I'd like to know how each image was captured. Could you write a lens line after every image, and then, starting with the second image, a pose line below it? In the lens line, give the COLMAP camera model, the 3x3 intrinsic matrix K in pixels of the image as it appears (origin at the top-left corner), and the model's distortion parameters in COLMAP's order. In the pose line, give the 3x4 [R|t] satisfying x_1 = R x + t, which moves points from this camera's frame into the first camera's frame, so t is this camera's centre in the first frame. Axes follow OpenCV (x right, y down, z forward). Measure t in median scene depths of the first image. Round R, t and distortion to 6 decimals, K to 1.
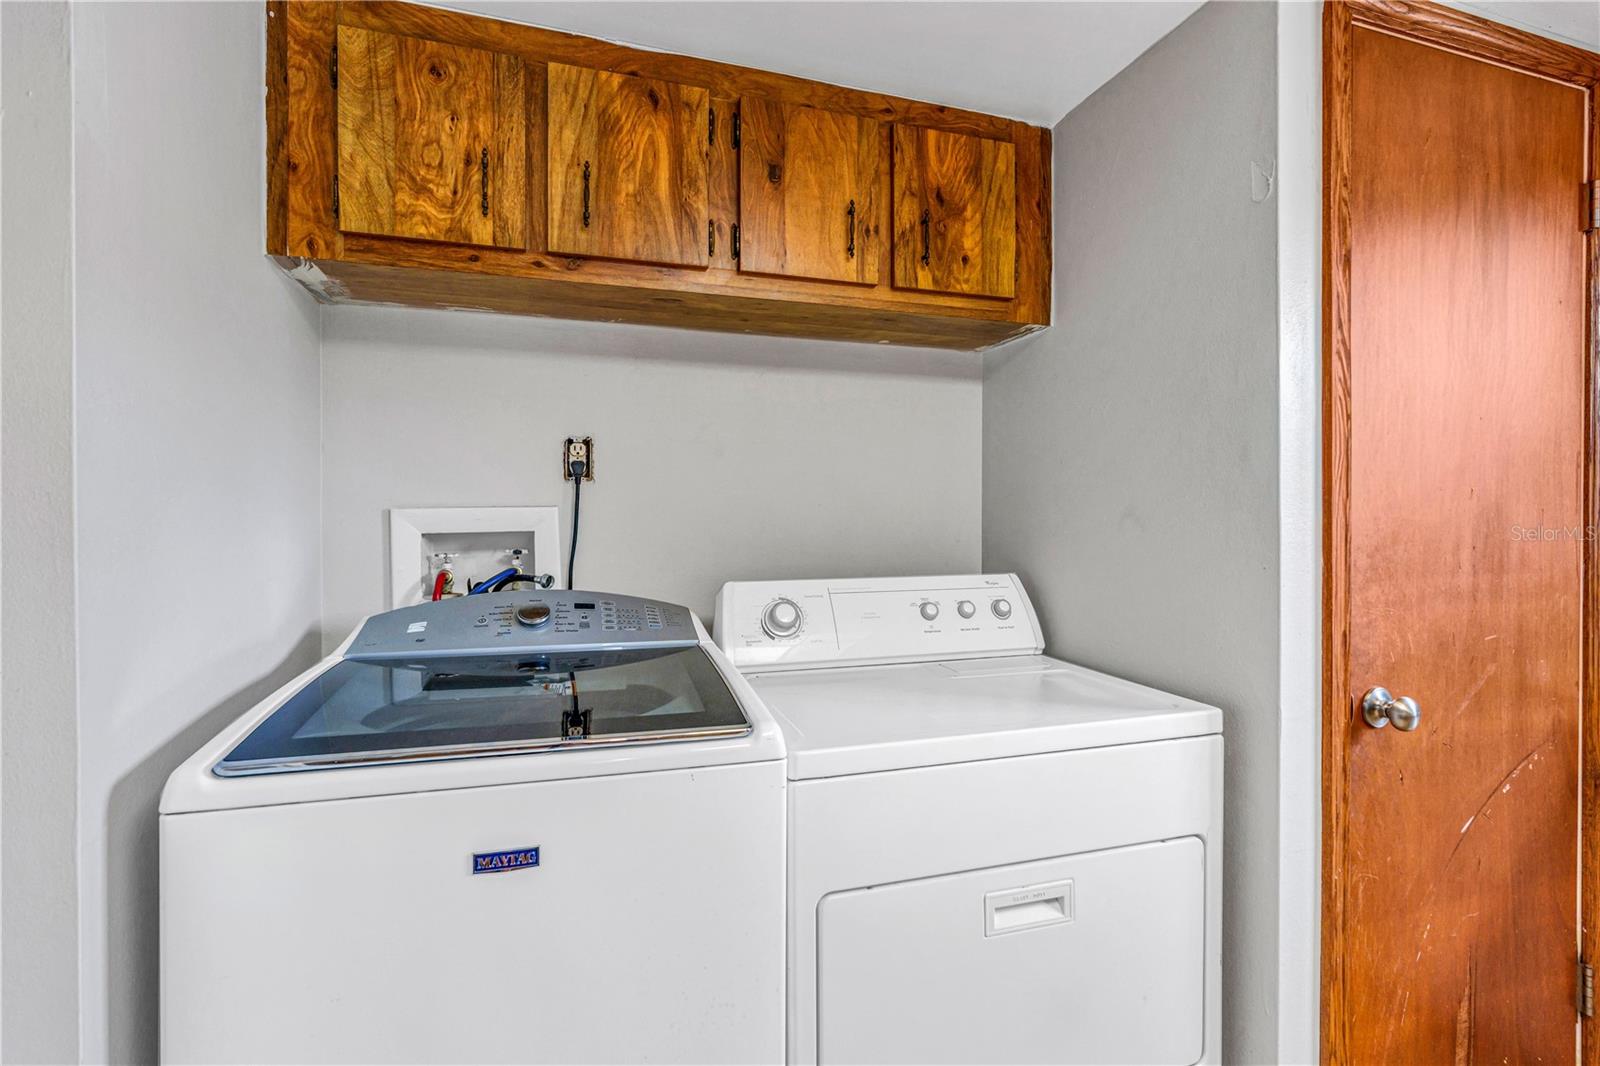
lens RADIAL K [[749.3, 0, 800.0], [0, 749.3, 533.0], [0, 0, 1]] dist [-0.001634, -0.000050]
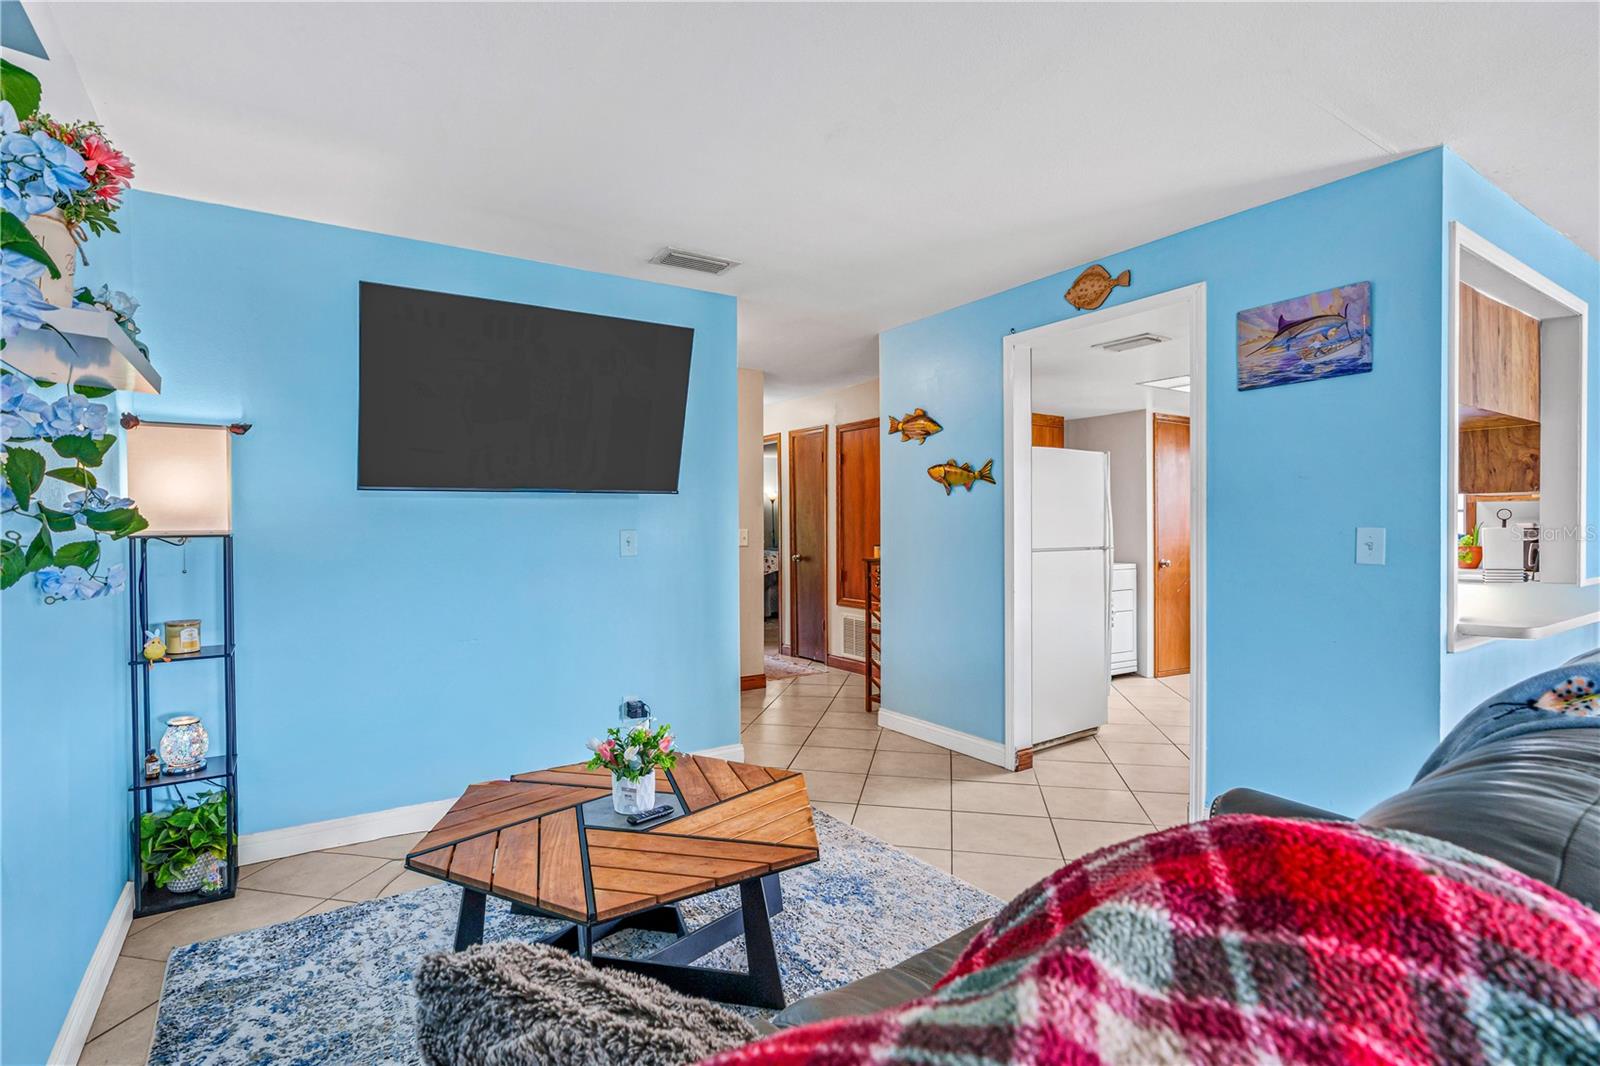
lens RADIAL K [[749.3, 0, 800.0], [0, 749.3, 533.0], [0, 0, 1]] dist [-0.001634, -0.000050]
pose [[0.964514, -0.007097, 0.263938, -2.756076], [0.006771, 0.999975, 0.002147, 0.013758], [-0.263946, -0.000284, 0.964537, -3.035695]]
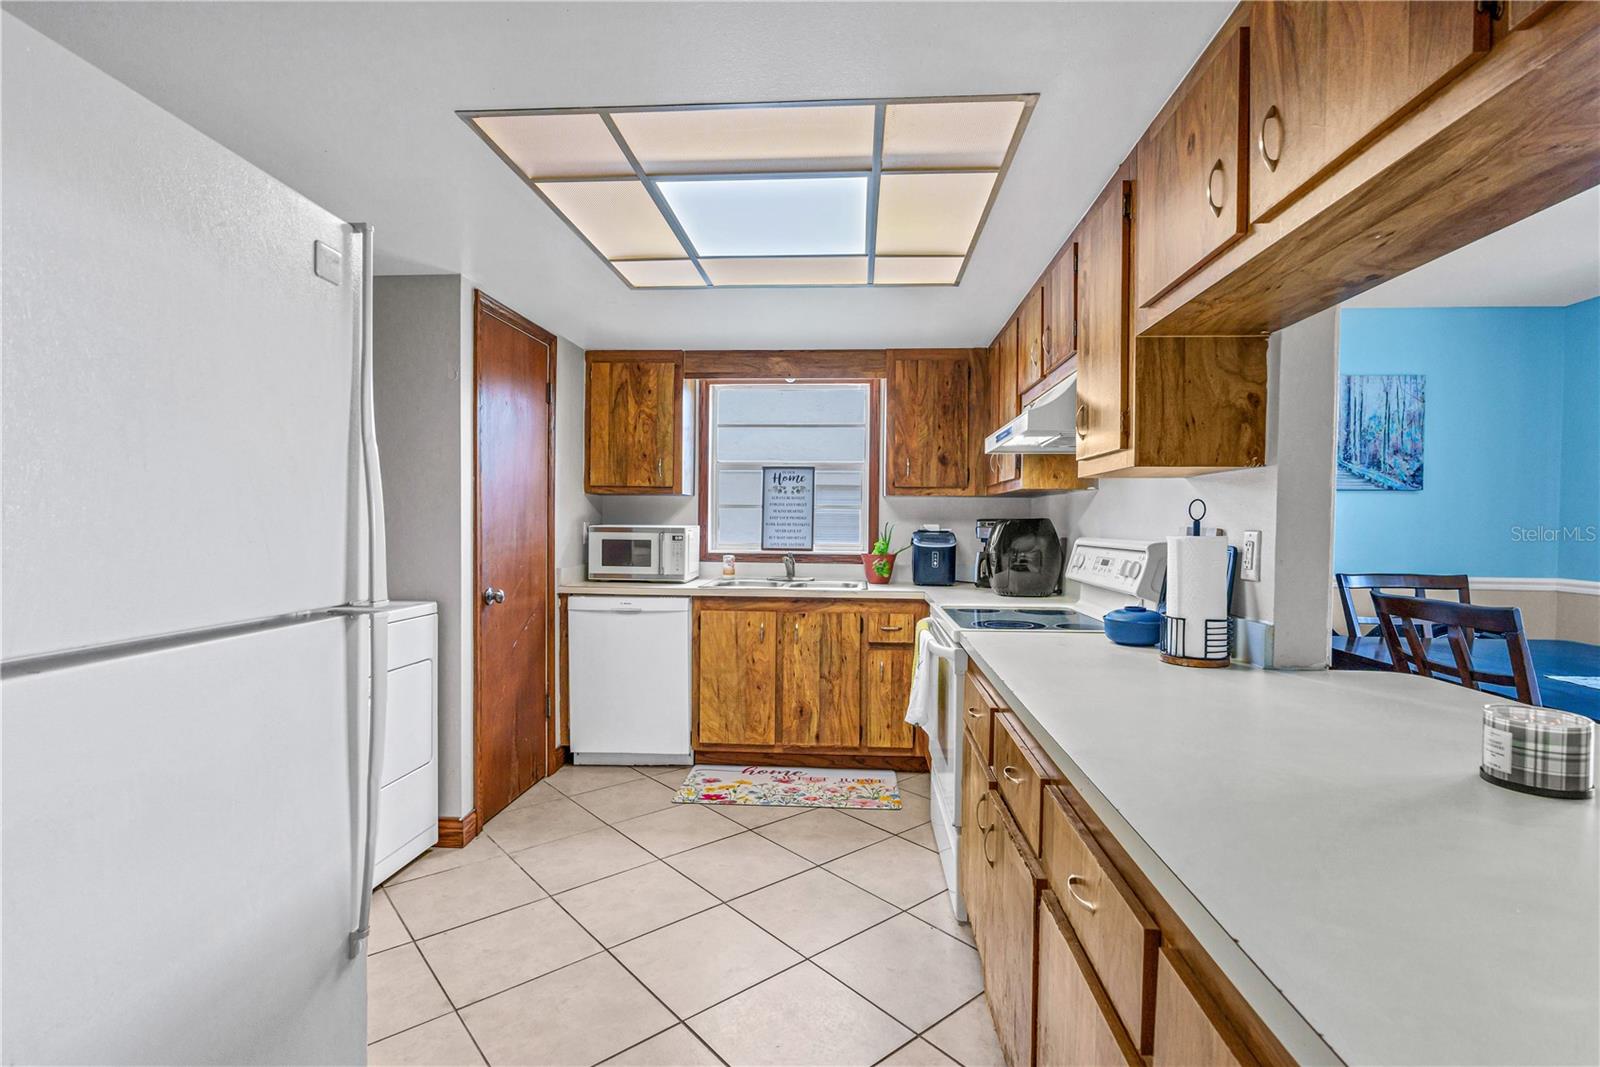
lens RADIAL K [[749.3, 0, 800.0], [0, 749.3, 533.5], [0, 0, 1]] dist [-0.001634, -0.000050]
pose [[0.390125, -0.010273, 0.920705, -1.058007], [-0.004345, 0.999906, 0.012998, -0.002992], [-0.920752, -0.009072, 0.390044, -0.857159]]
